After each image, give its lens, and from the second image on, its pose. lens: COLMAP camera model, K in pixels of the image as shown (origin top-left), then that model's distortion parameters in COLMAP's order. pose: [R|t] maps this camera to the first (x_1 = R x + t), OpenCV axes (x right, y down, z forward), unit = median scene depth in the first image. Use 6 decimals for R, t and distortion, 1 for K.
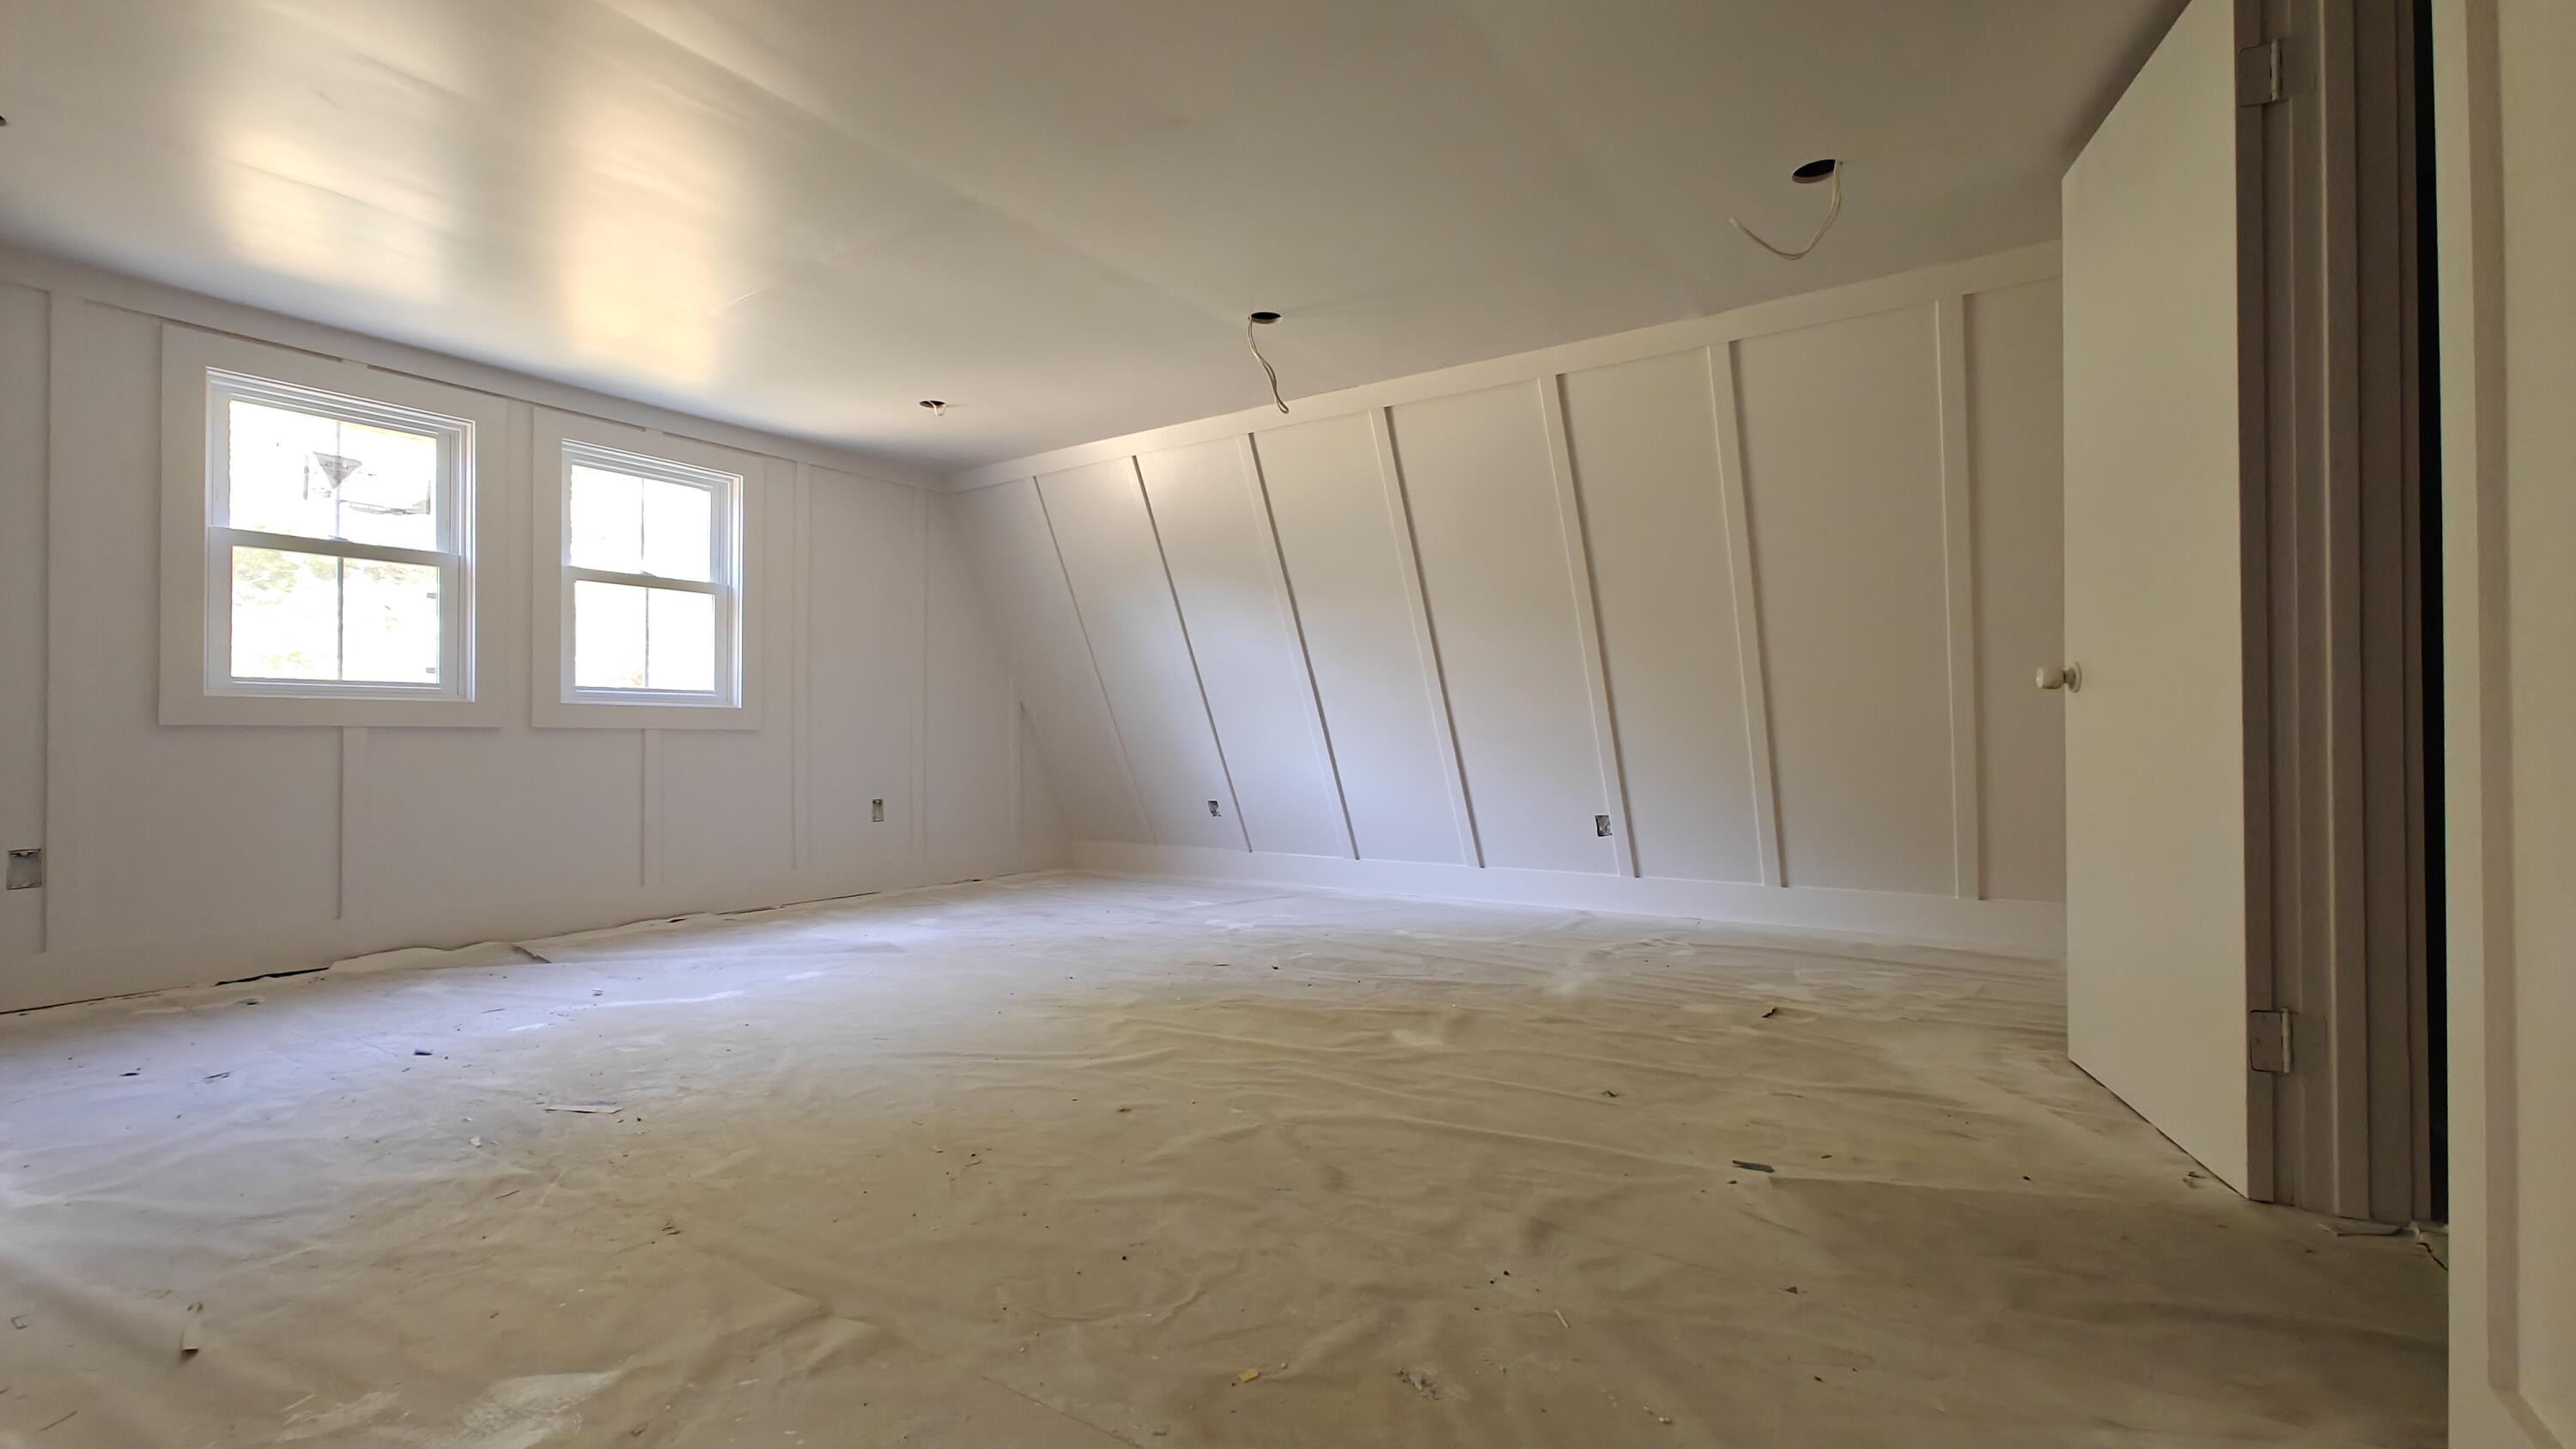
lens RADIAL K [[1106.7, 0, 1288.0], [0, 1106.7, 724.5], [0, 0, 1]] dist [-0.003280, 0.015371]
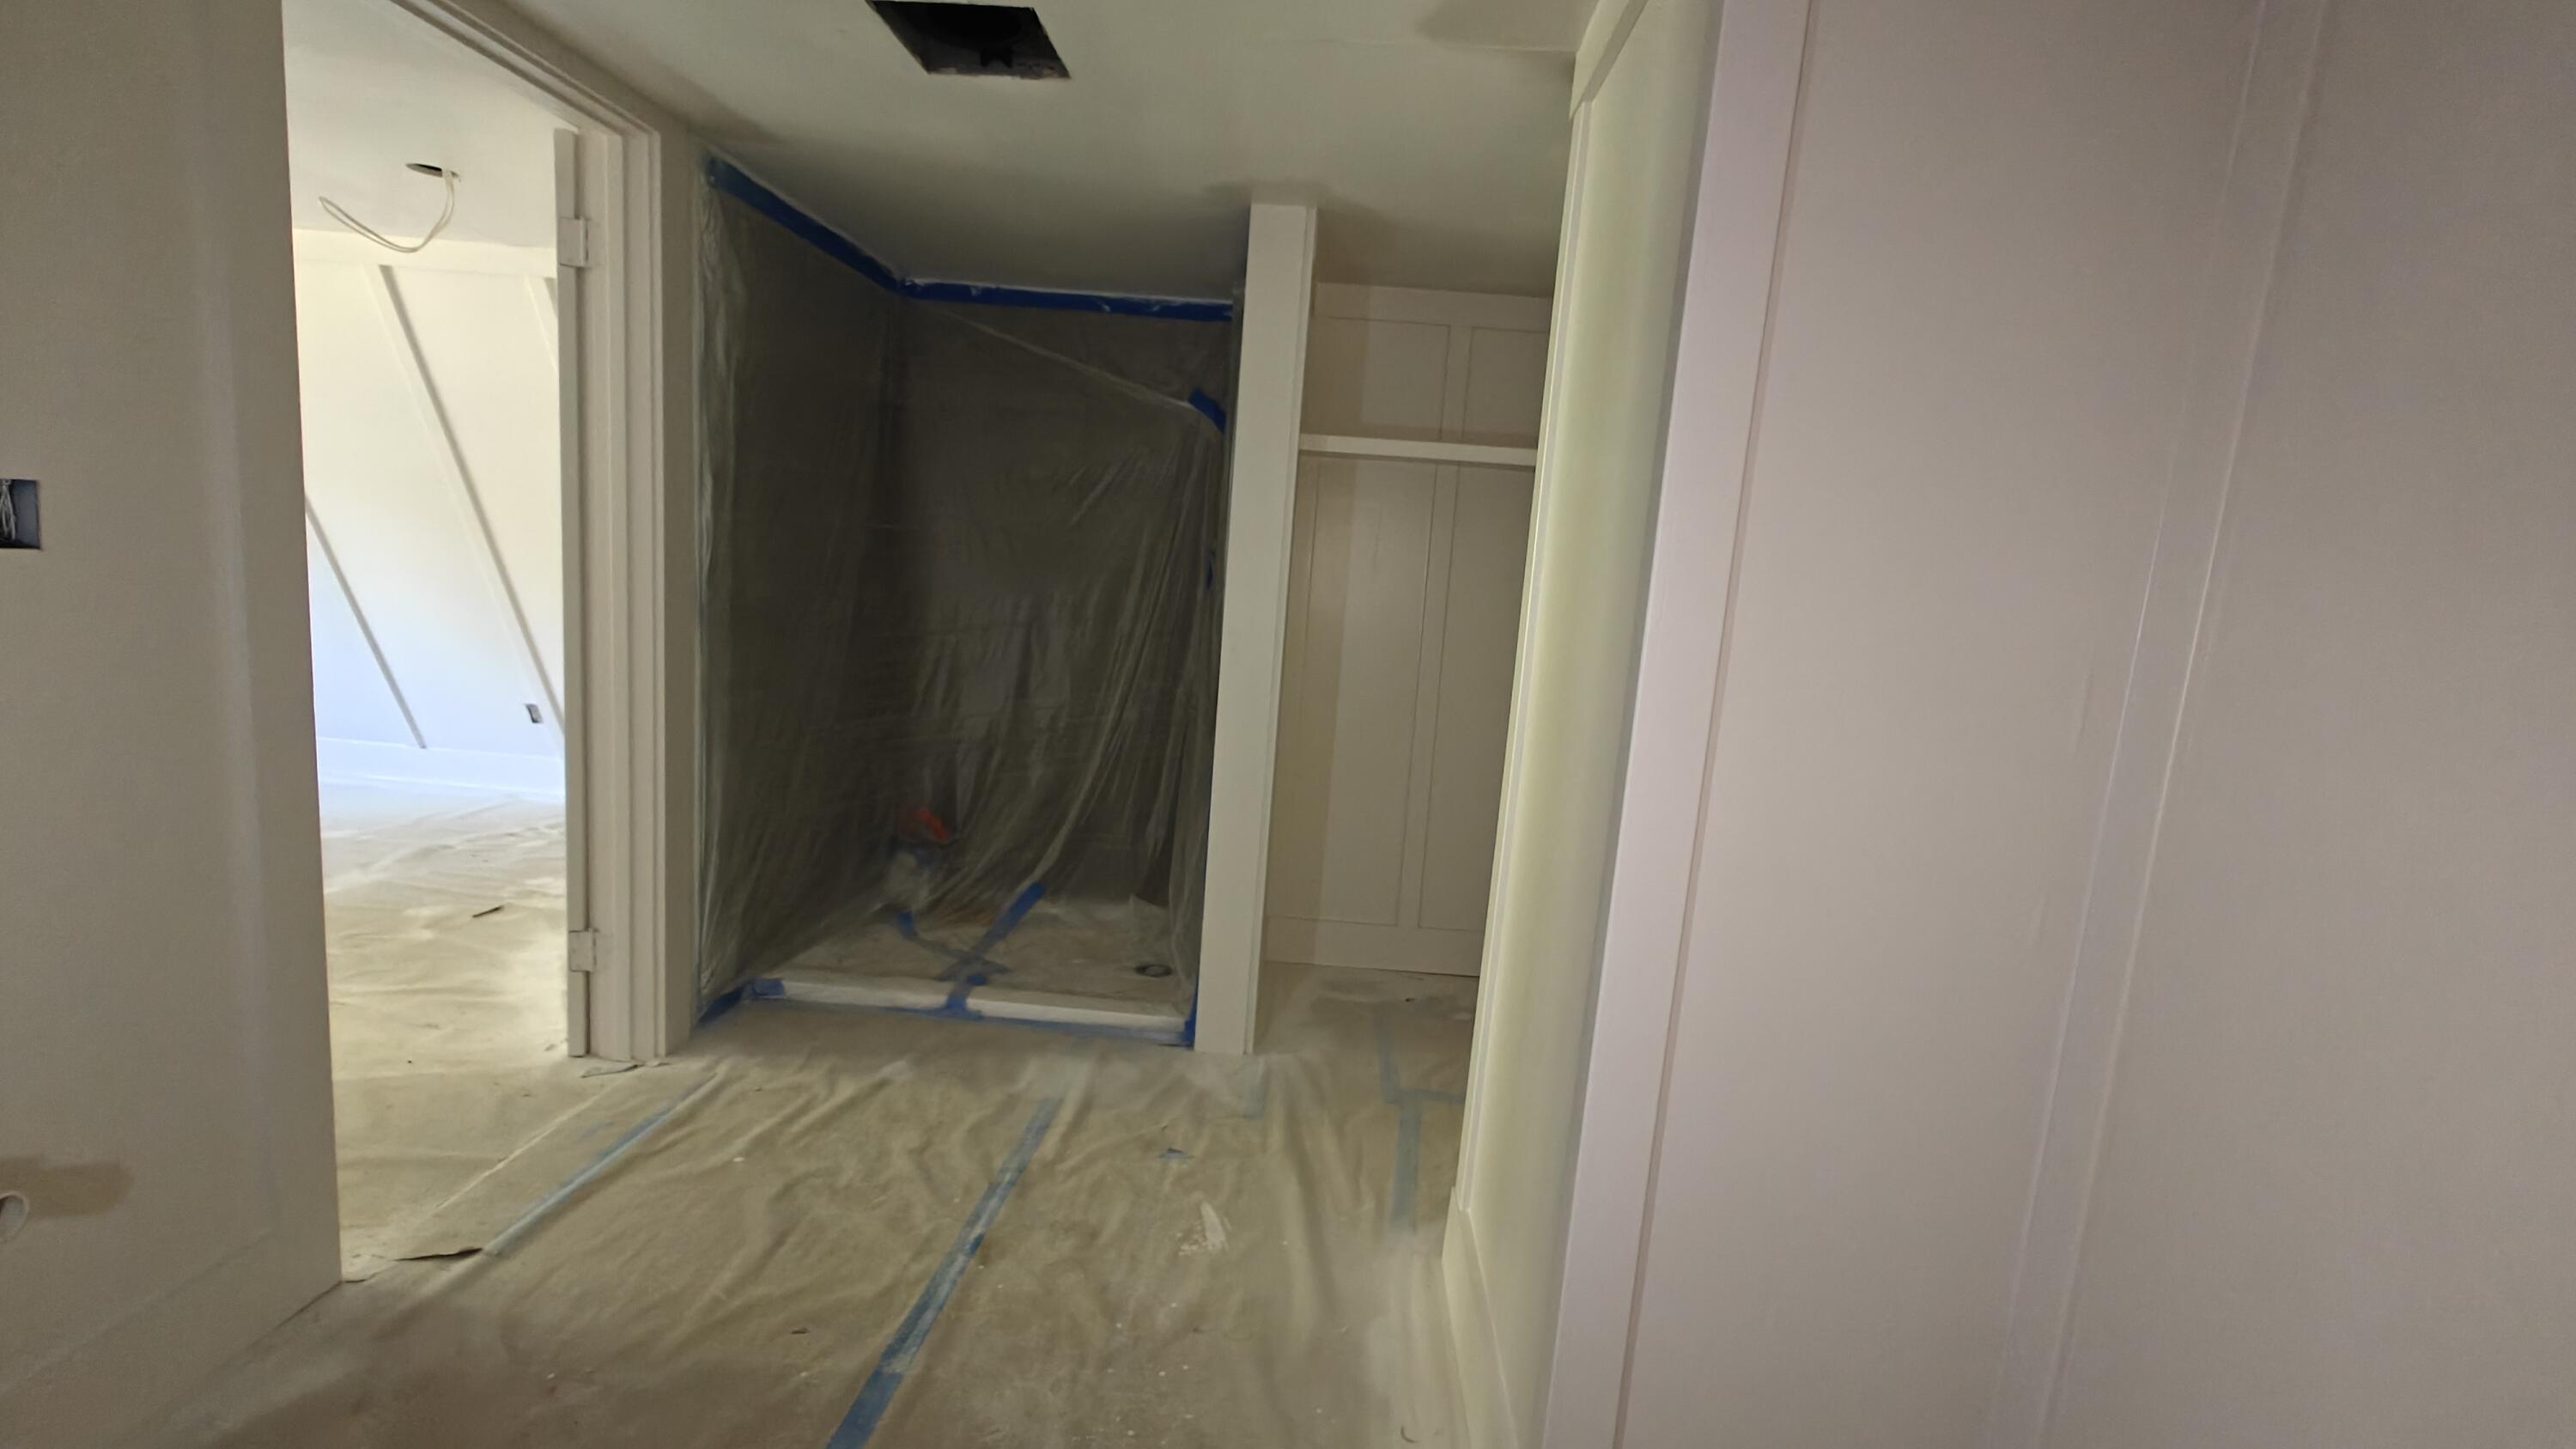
lens RADIAL K [[1106.7, 0, 1288.0], [0, 1106.7, 724.5], [0, 0, 1]] dist [-0.003280, 0.015371]
pose [[0.866654, 0.004090, 0.498893, 0.755577], [-0.090192, 0.984775, 0.148605, -0.235776], [-0.490689, -0.173785, 0.853828, -0.485093]]
